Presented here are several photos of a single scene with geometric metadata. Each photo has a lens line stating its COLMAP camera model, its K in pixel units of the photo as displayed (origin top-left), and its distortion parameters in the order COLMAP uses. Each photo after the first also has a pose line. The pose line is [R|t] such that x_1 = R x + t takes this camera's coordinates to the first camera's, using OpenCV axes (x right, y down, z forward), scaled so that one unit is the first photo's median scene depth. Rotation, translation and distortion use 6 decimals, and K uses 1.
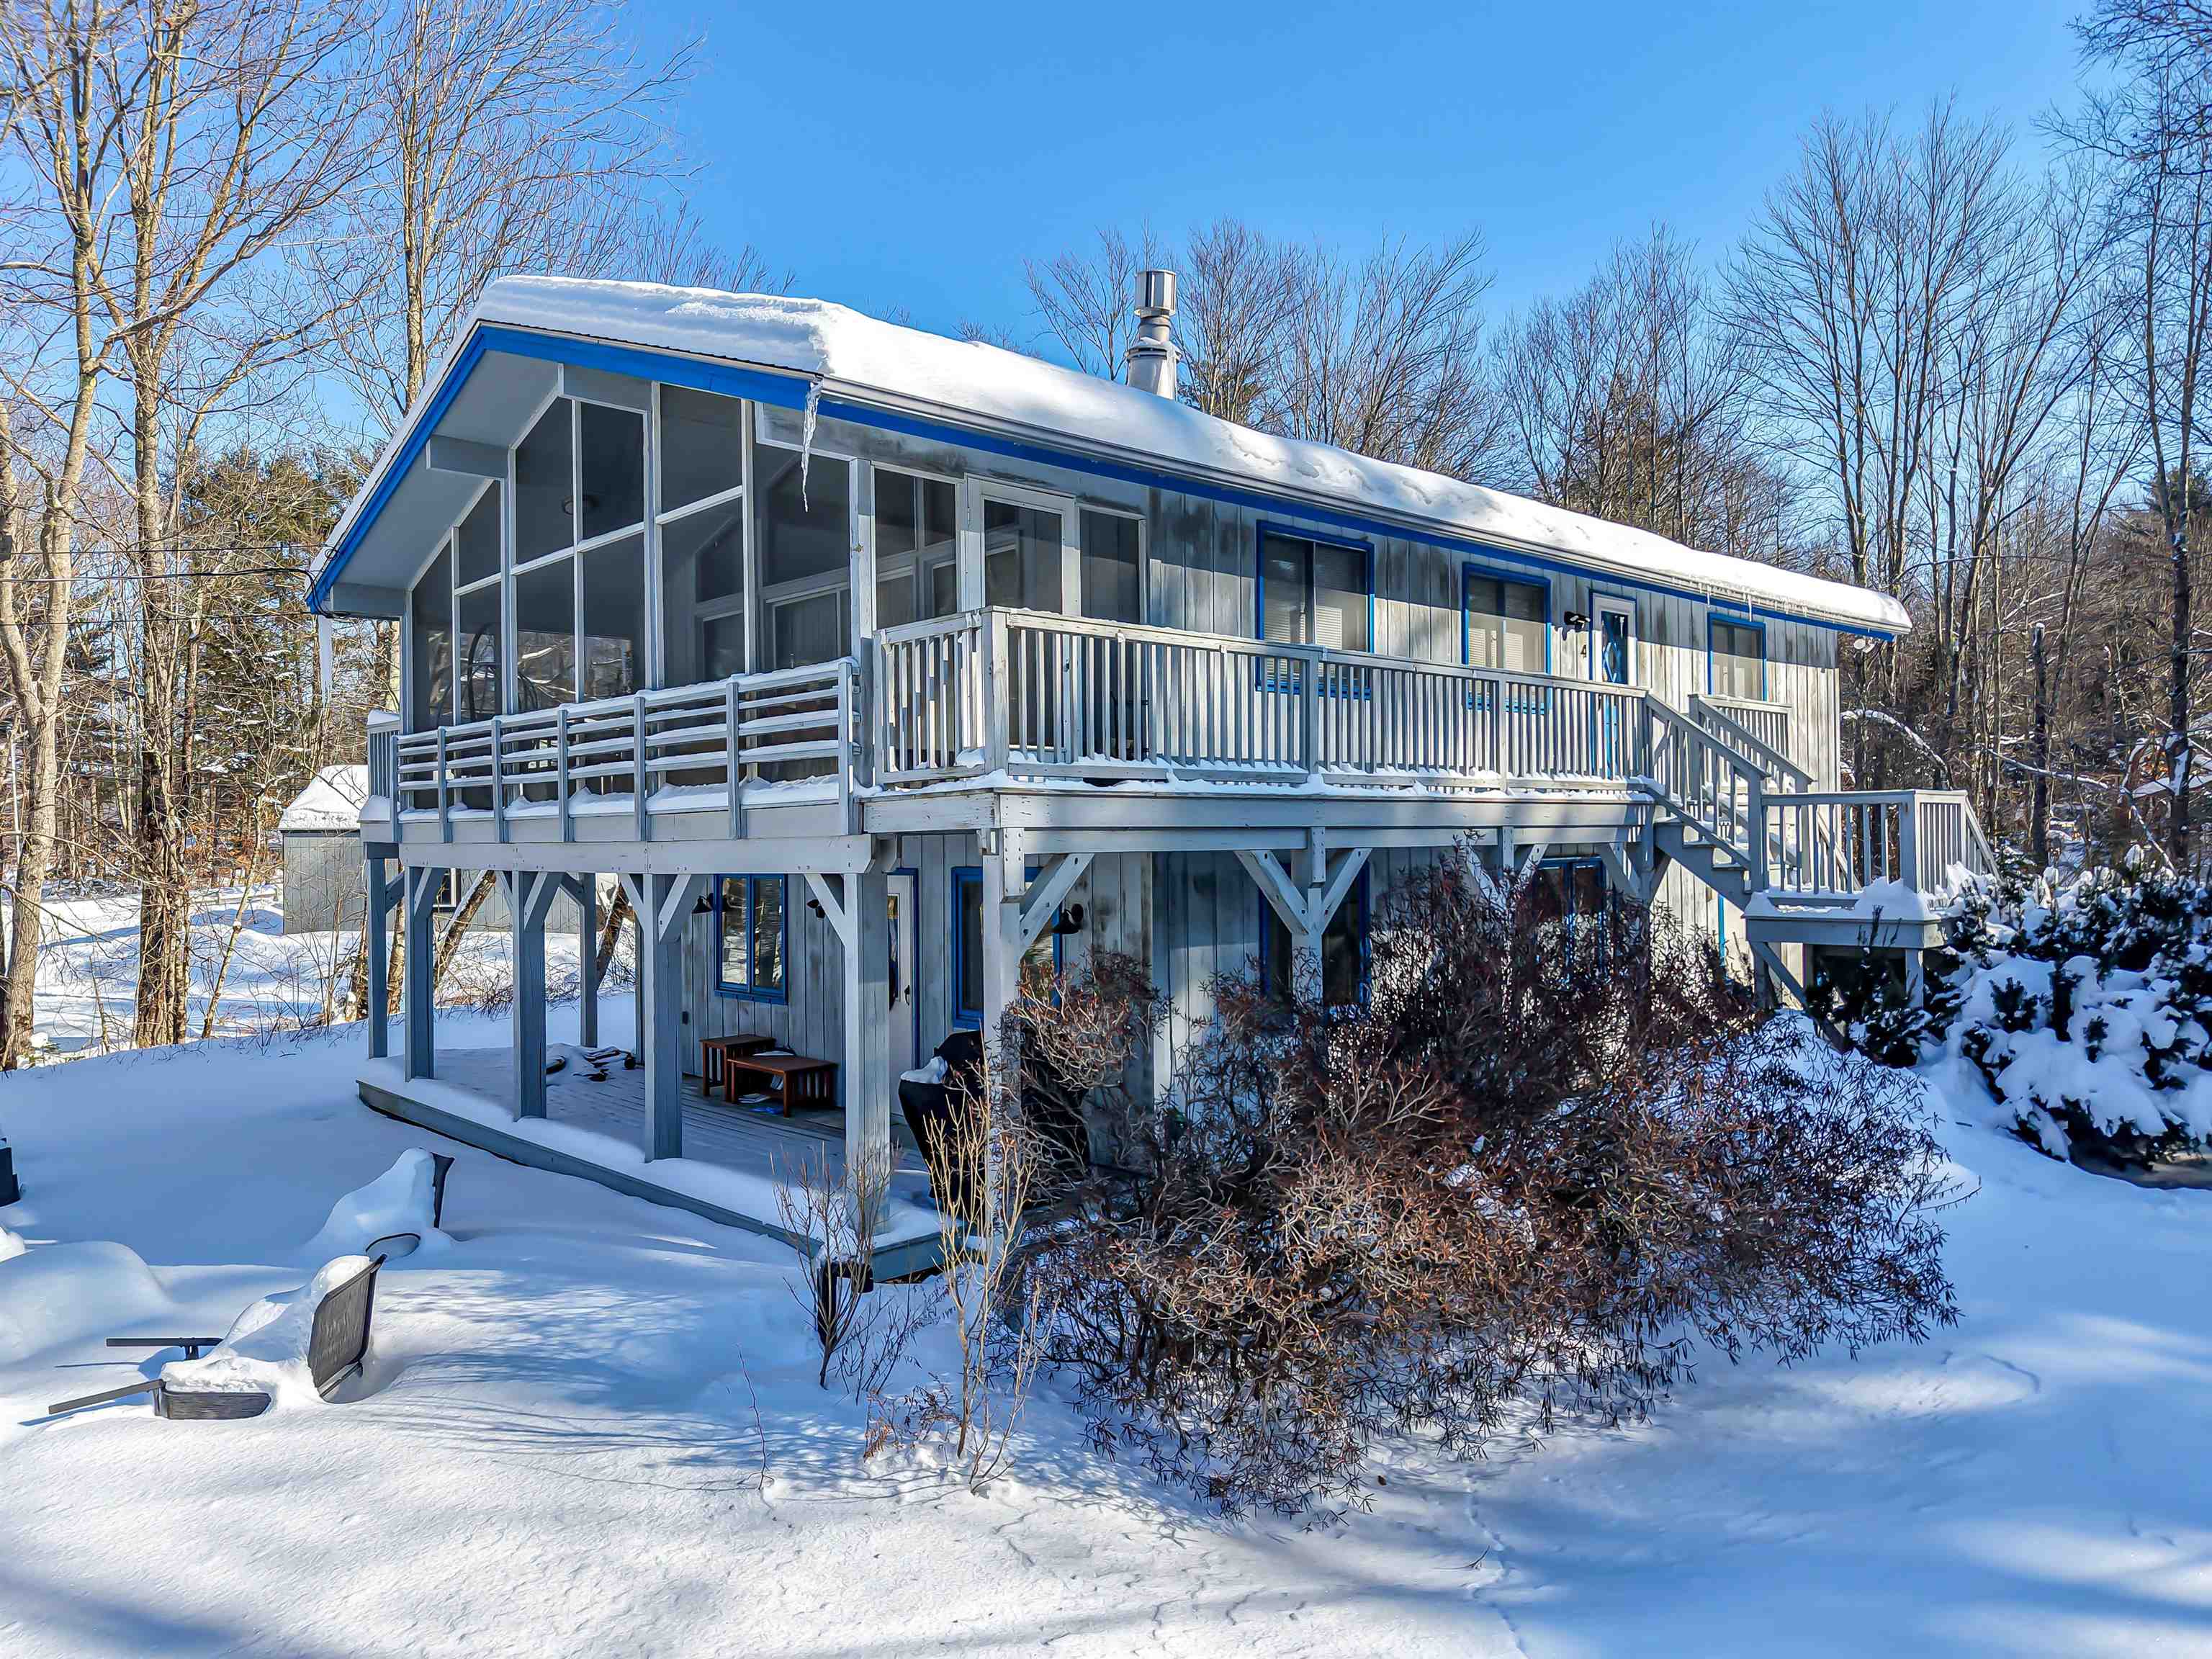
lens RADIAL K [[1445.4, 0, 1111.3], [0, 1445.4, 840.0], [0, 0, 1]] dist [0.014267, -0.000437]
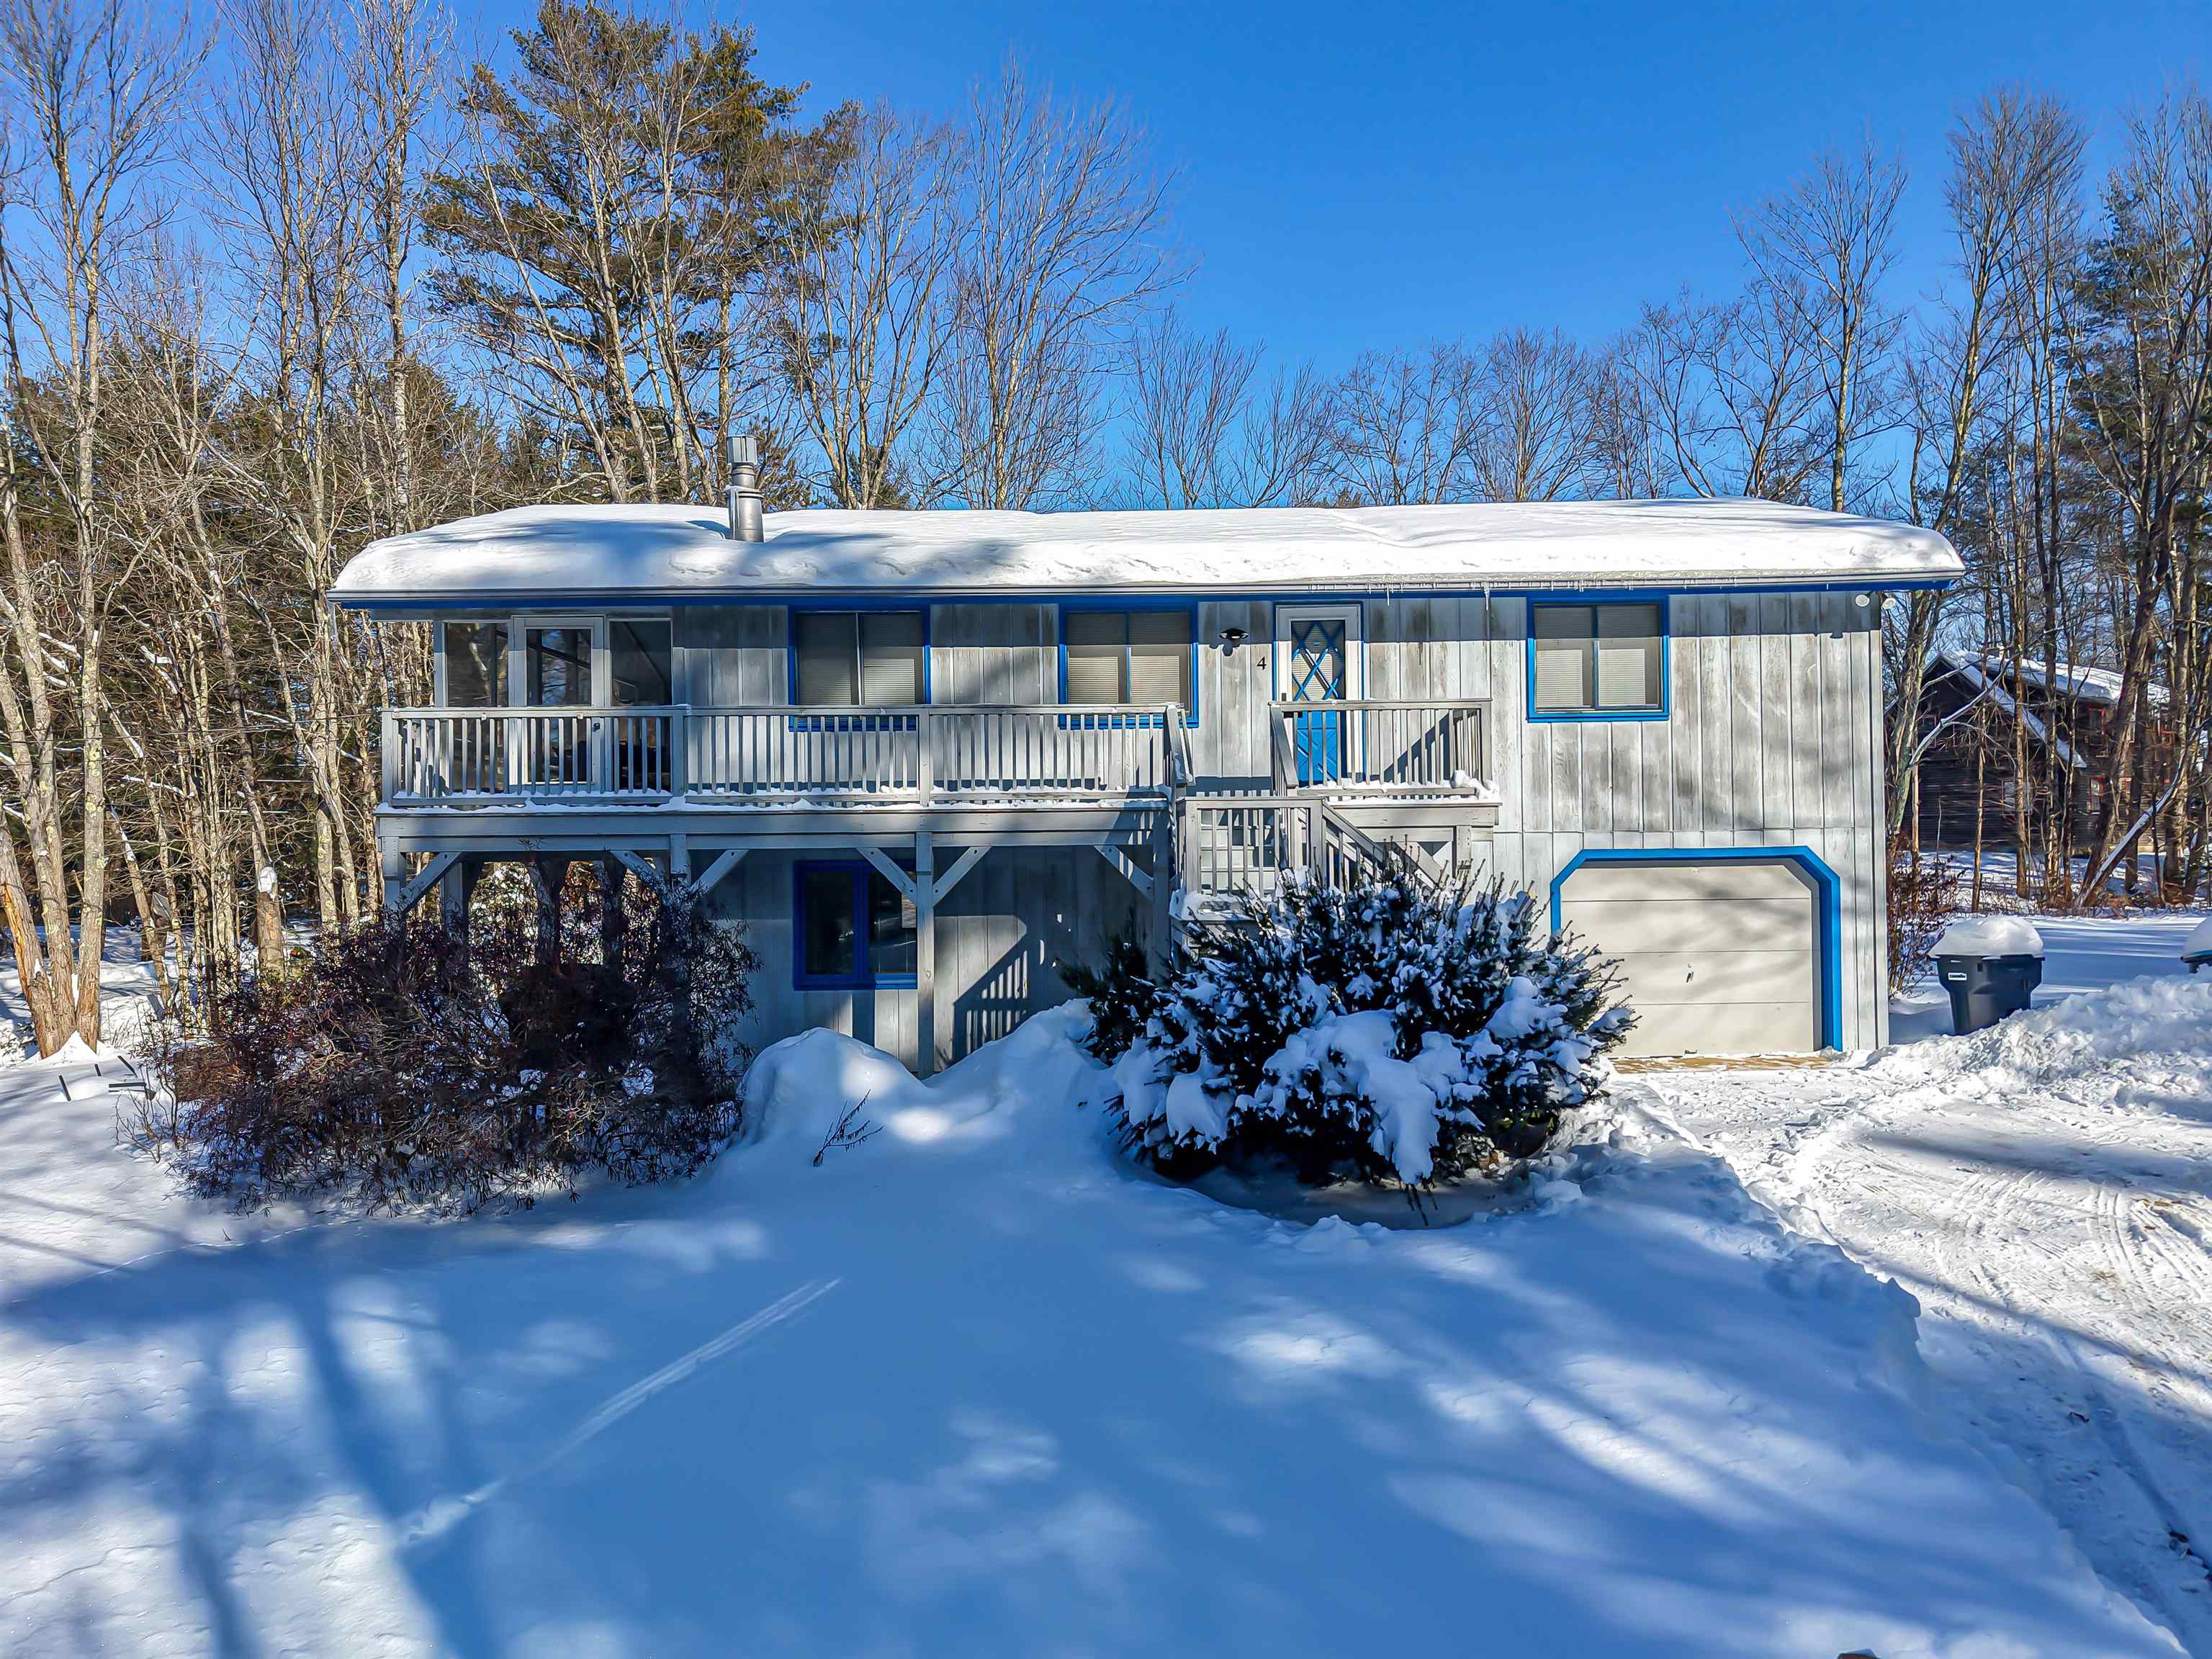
lens RADIAL K [[1445.4, 0, 1111.3], [0, 1445.4, 840.0], [0, 0, 1]] dist [0.014267, -0.000437]
pose [[0.716834, -0.003403, -0.697236, 1.334629], [-0.002007, 0.999974, -0.006944, 0.005441], [0.697241, 0.006377, 0.716808, 0.256355]]
